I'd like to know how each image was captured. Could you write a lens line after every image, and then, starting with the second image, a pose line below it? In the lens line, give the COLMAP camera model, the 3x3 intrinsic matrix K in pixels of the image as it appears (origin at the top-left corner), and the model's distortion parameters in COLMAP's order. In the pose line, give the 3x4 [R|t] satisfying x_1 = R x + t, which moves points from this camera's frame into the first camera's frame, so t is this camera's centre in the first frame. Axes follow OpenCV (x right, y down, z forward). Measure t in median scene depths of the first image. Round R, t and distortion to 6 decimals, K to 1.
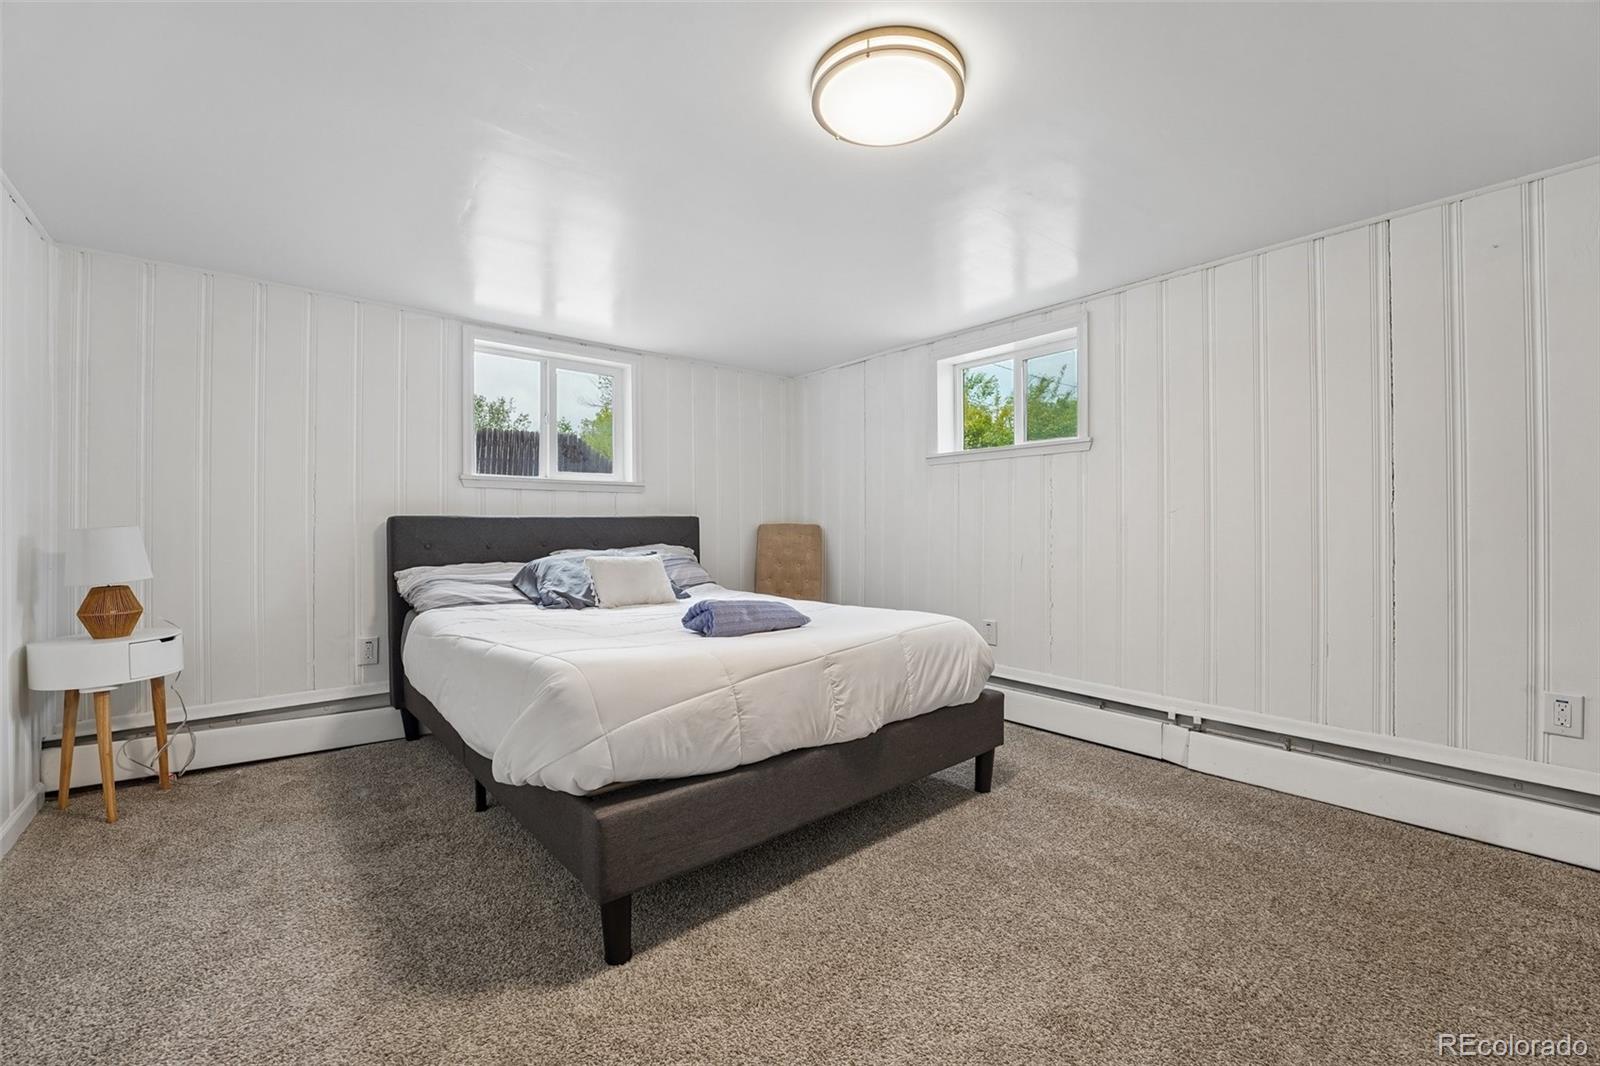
lens RADIAL K [[664.7, 0, 791.1], [0, 664.7, 510.7], [0, 0, 1]] dist [-0.033839, 0.000136]
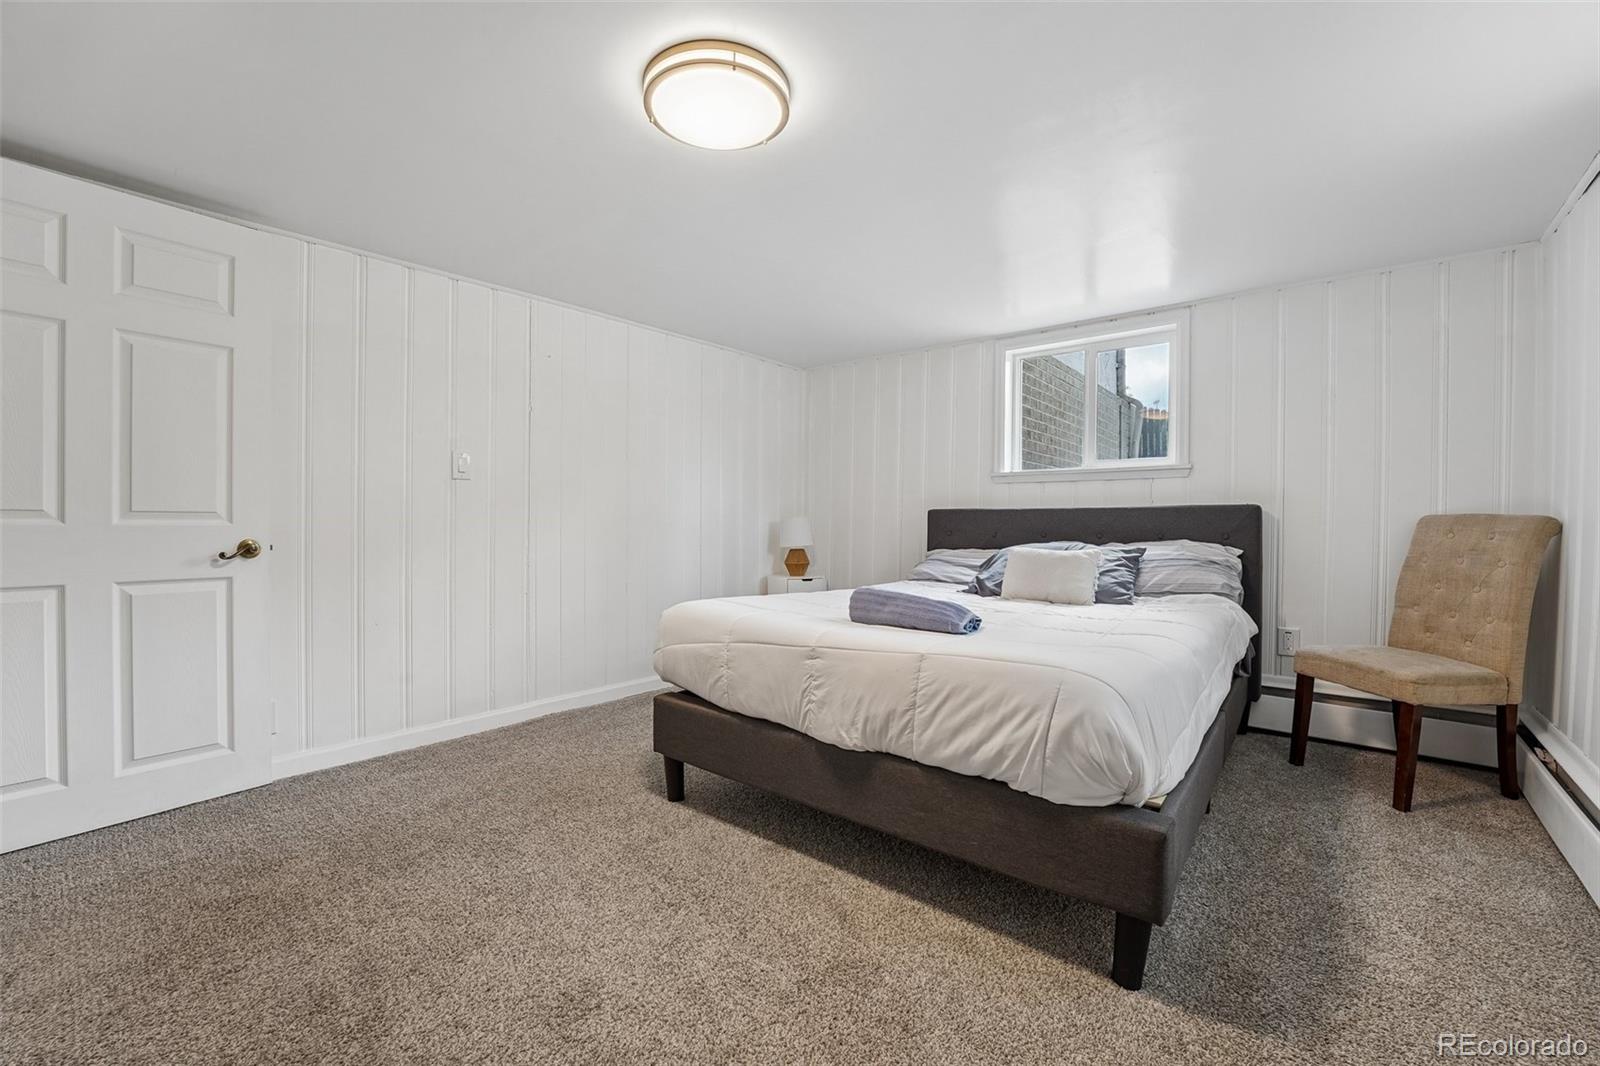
lens RADIAL K [[664.7, 0, 791.1], [0, 664.7, 510.7], [0, 0, 1]] dist [-0.033839, 0.000136]
pose [[0.163783, -0.006781, -0.986473, 0.863985], [0.019514, 0.999803, -0.003633, 0.013997], [0.986303, -0.018655, 0.163884, 0.677839]]
